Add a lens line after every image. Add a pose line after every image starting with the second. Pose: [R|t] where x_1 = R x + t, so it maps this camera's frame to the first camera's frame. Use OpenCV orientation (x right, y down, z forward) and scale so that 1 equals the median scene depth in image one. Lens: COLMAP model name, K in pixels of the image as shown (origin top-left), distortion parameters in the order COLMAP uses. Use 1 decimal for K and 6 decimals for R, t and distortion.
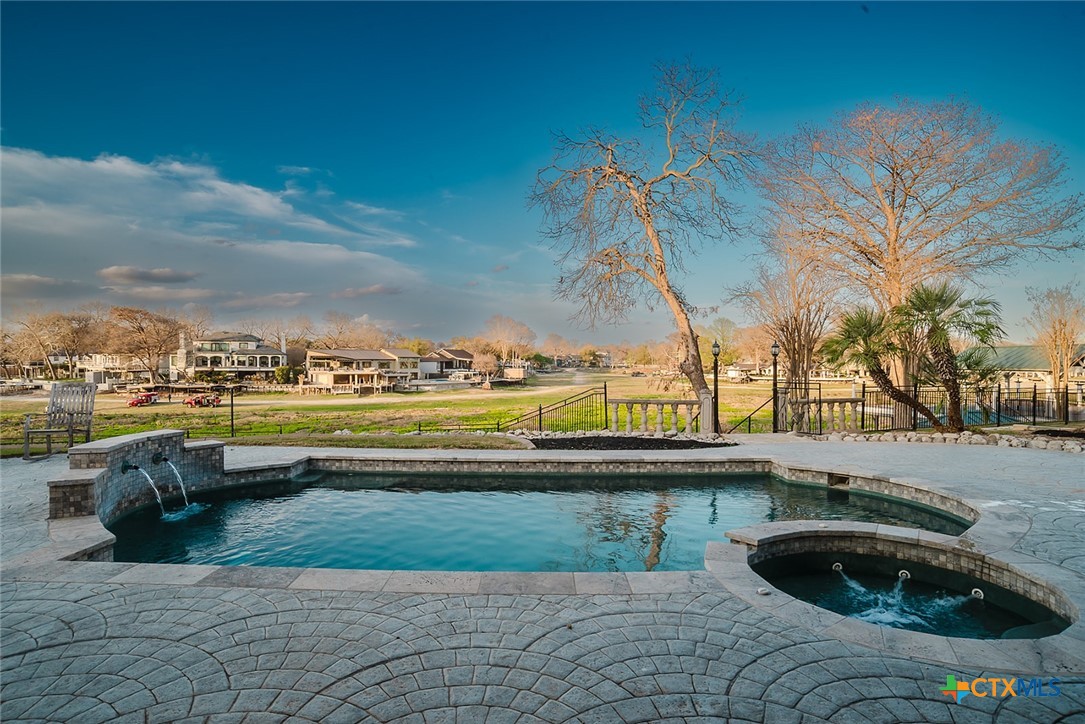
lens RADIAL K [[573.3, 0, 533.4], [0, 573.3, 362.7], [0, 0, 1]] dist [-0.105620, 0.052978]
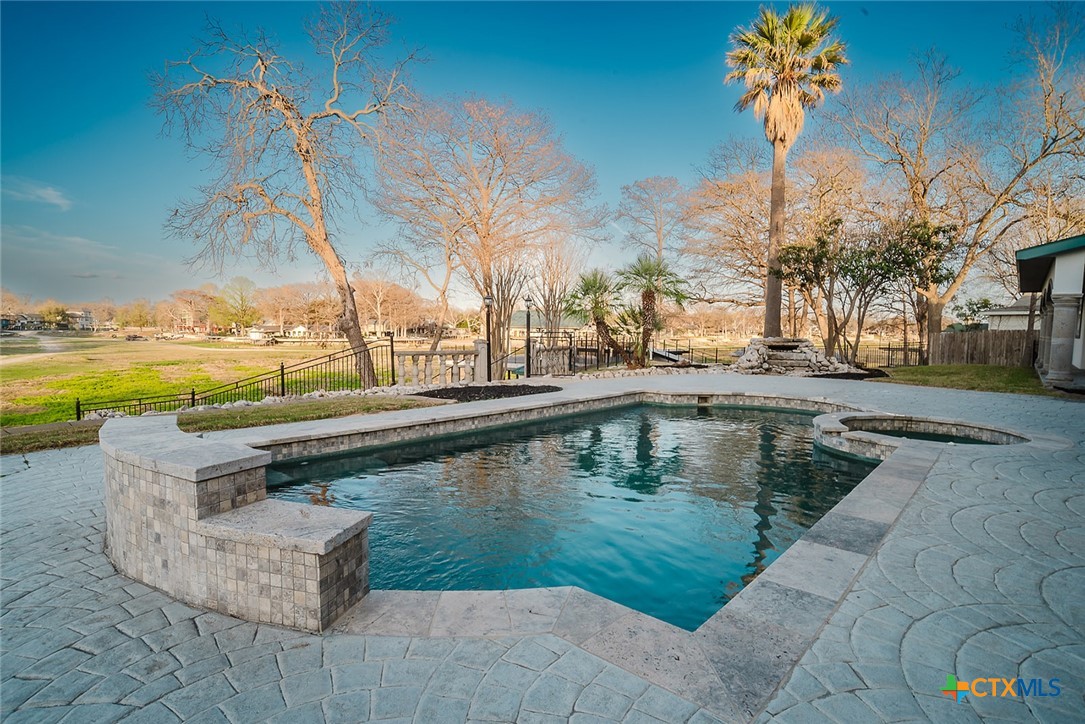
lens RADIAL K [[573.3, 0, 533.4], [0, 573.3, 362.7], [0, 0, 1]] dist [-0.105620, 0.052978]
pose [[0.659067, -0.042311, 0.750893, -0.642044], [-0.006649, 0.998049, 0.062073, 0.037137], [-0.752054, -0.045902, 0.657501, 0.366851]]
